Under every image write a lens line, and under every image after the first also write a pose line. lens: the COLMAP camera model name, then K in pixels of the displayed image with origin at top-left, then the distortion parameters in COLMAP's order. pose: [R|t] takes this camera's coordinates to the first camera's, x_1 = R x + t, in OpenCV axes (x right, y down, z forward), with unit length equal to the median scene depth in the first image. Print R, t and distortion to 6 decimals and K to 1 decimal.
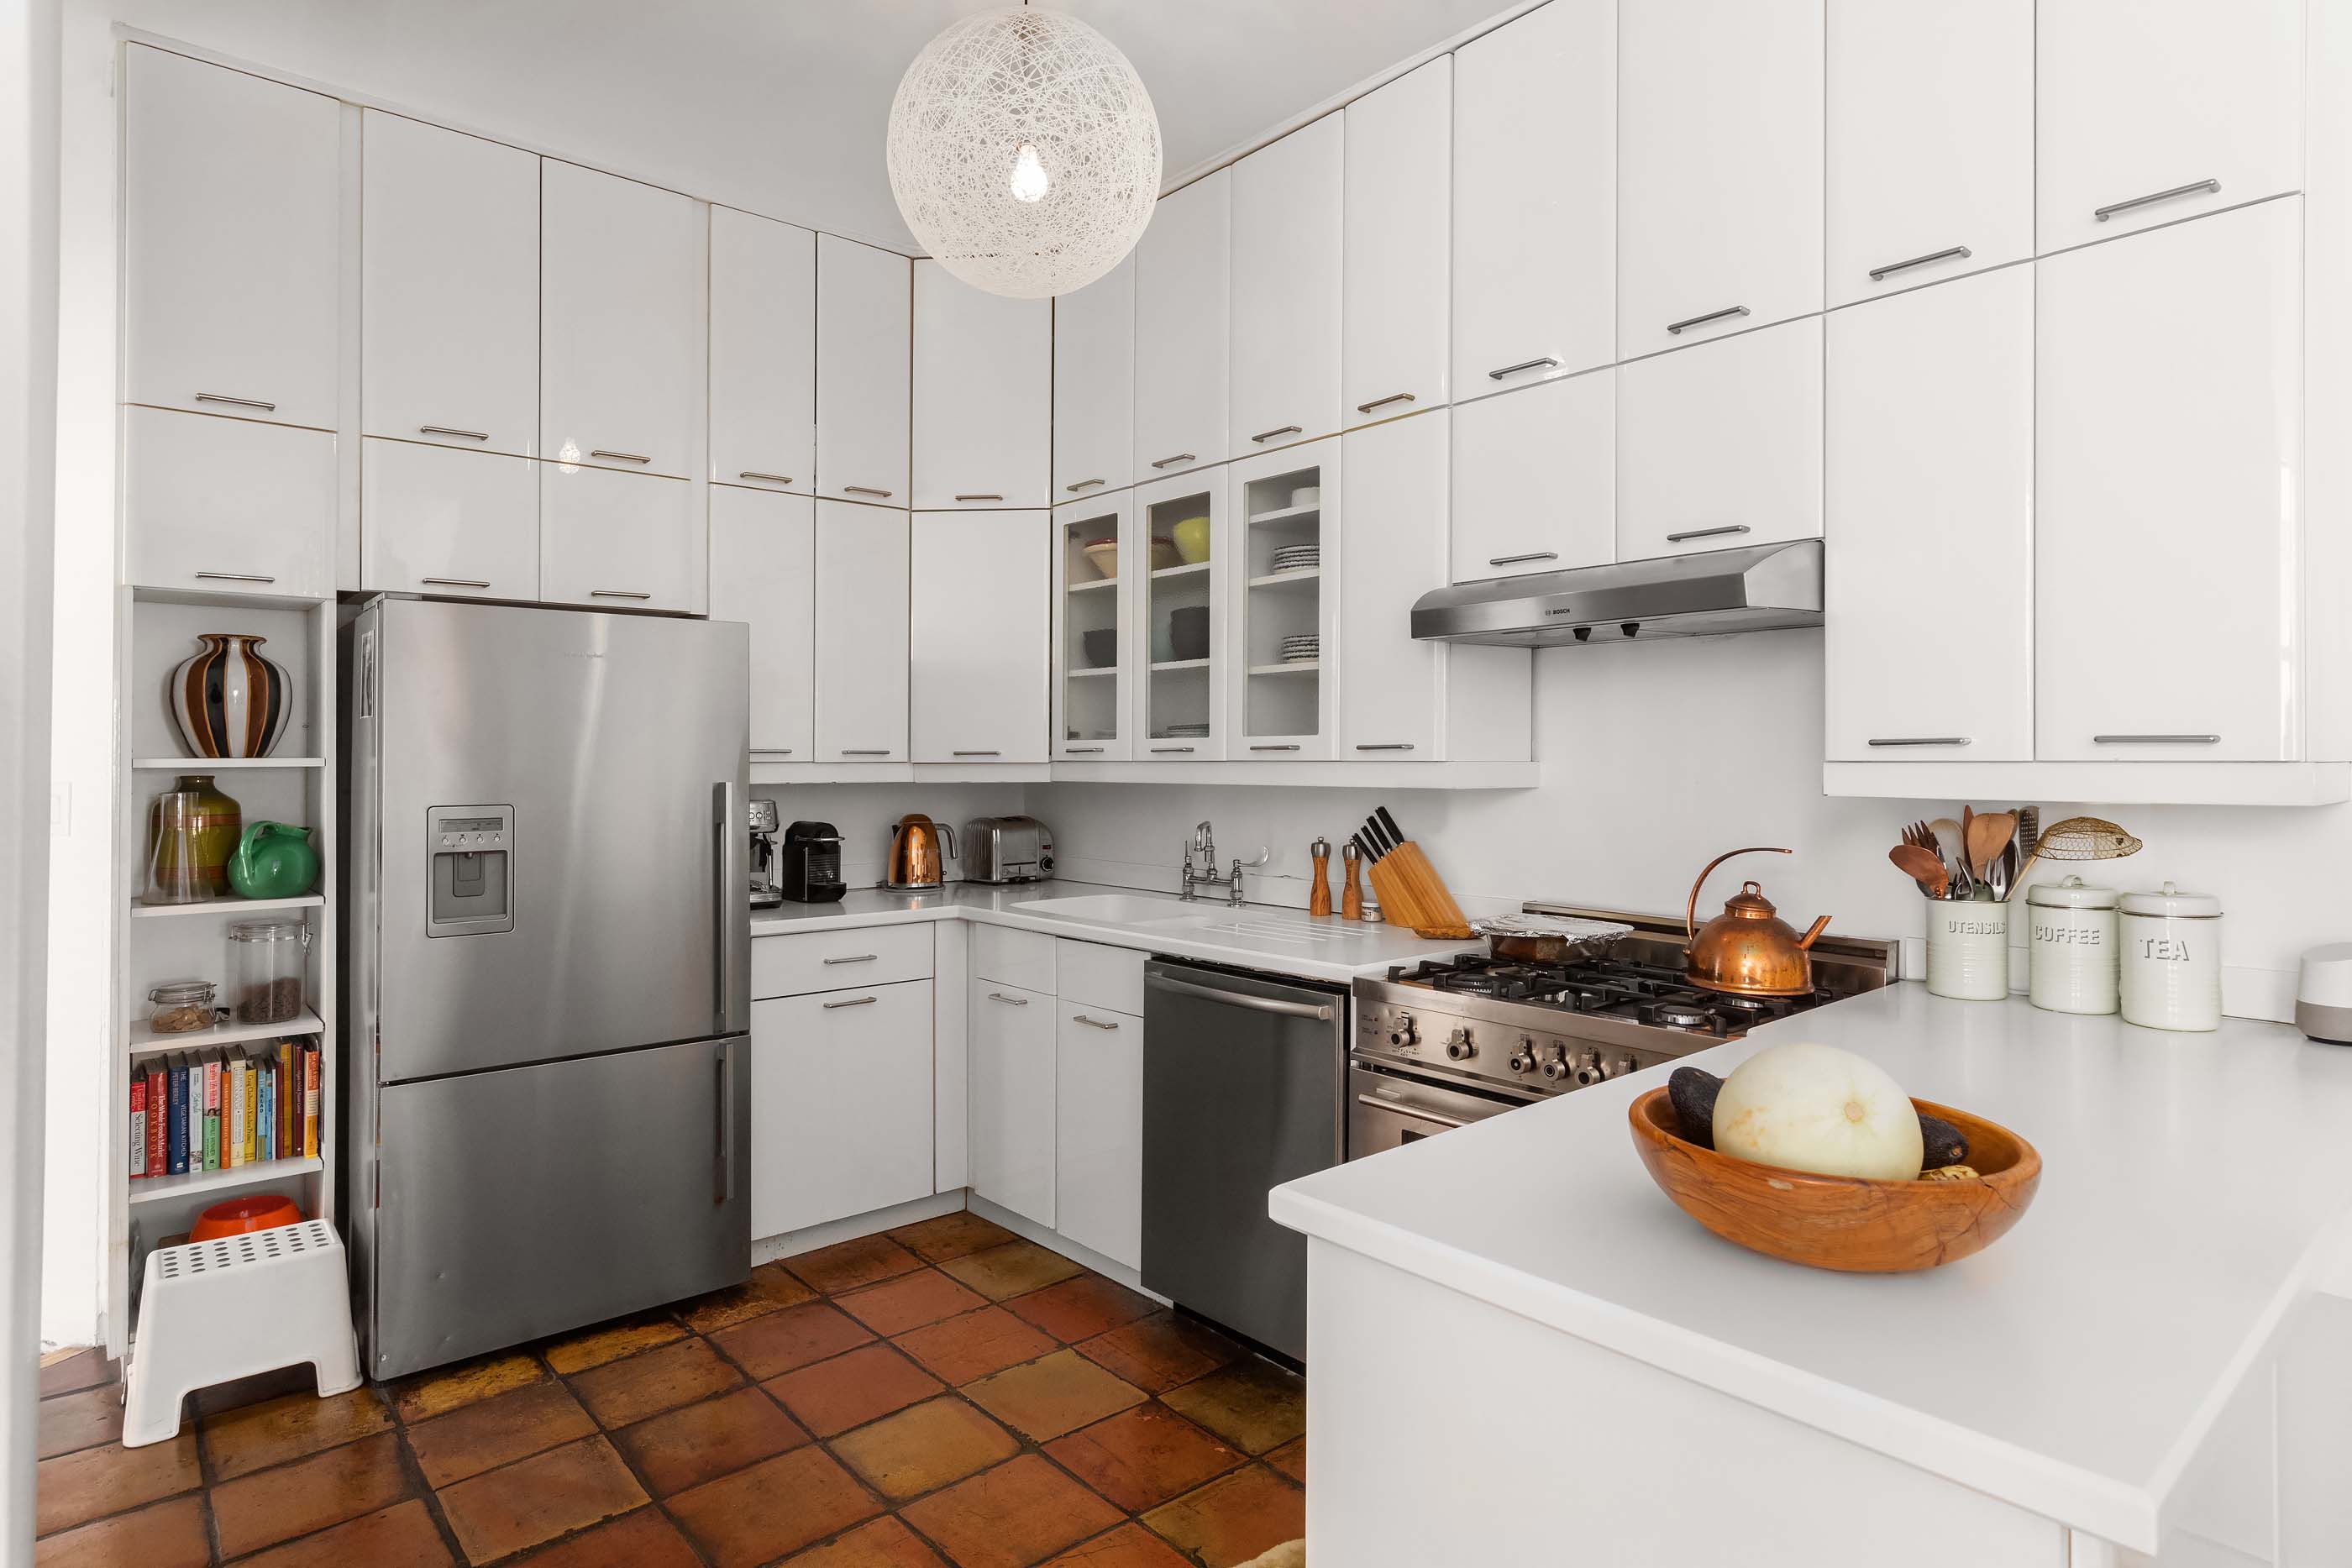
lens RADIAL K [[1299.3, 0, 1242.2], [0, 1299.3, 726.3], [0, 0, 1]] dist [-0.004626, -0.000380]
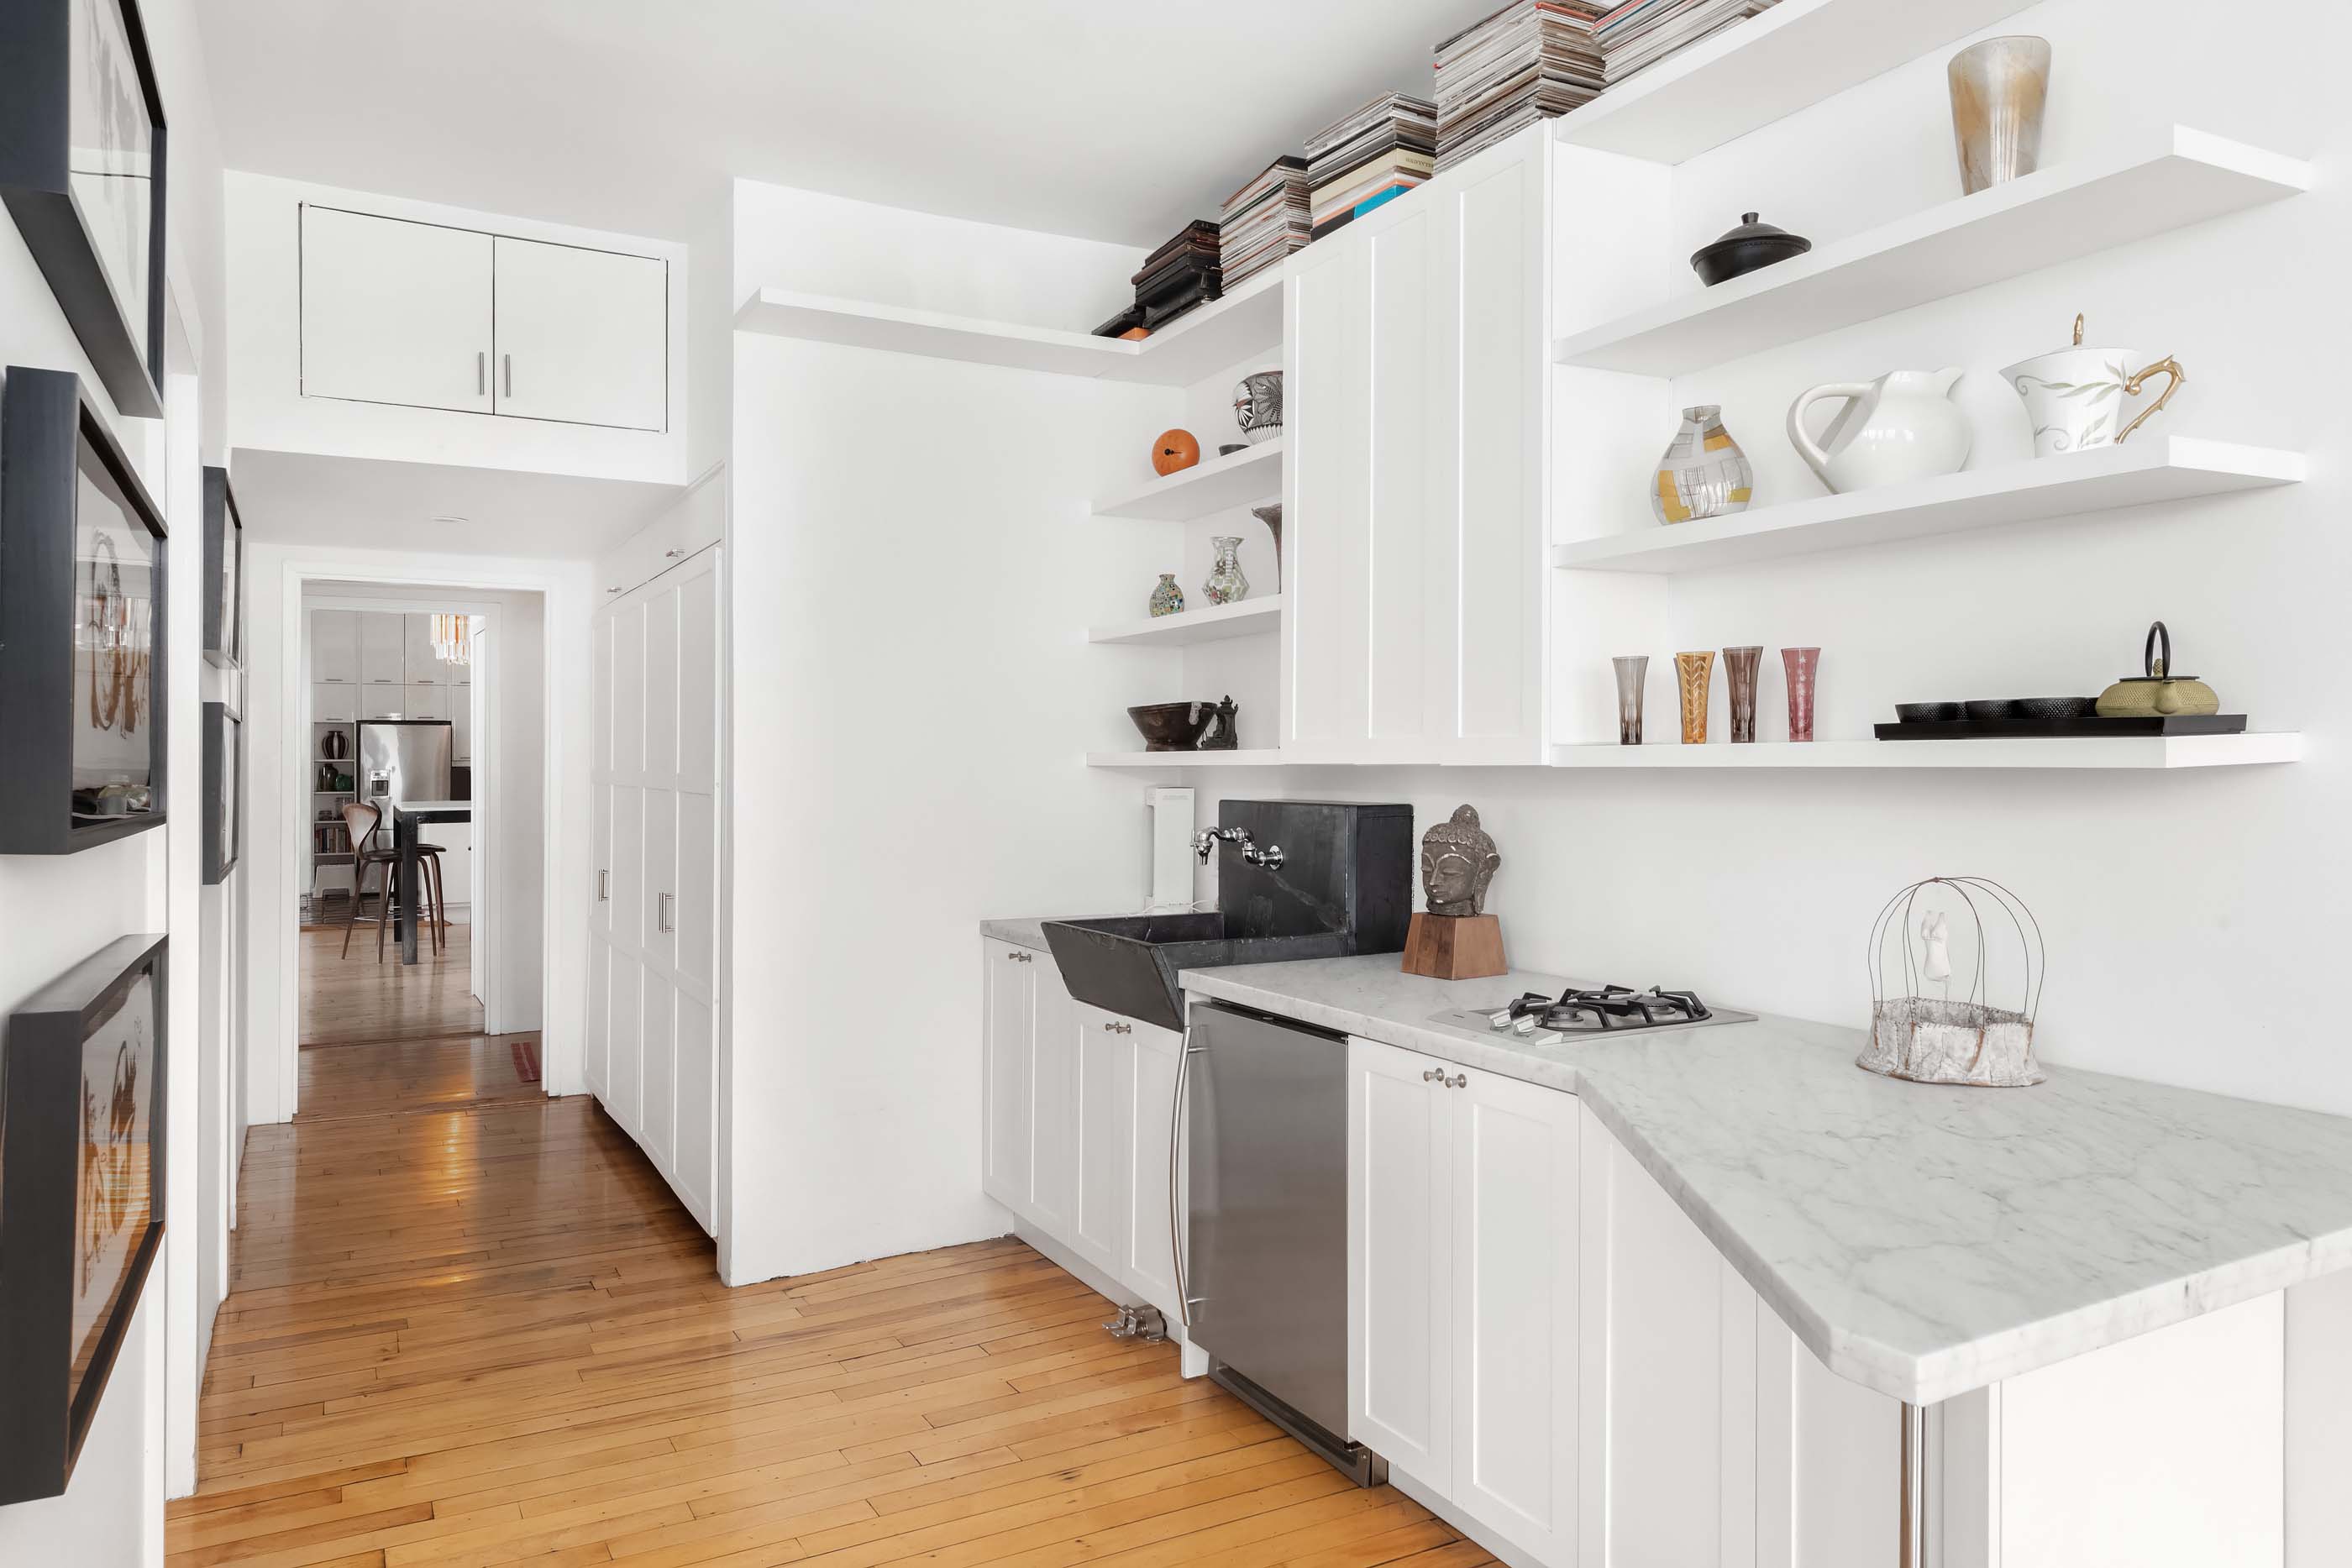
lens RADIAL K [[1627.4, 0, 1176.2], [0, 1627.4, 774.0], [0, 0, 1]] dist [0.002048, 0.000403]
pose [[0.975874, 0.006816, -0.218227, 3.111047], [-0.006016, 0.999973, 0.004328, 0.033841], [0.218250, -0.002911, 0.975888, -3.651419]]
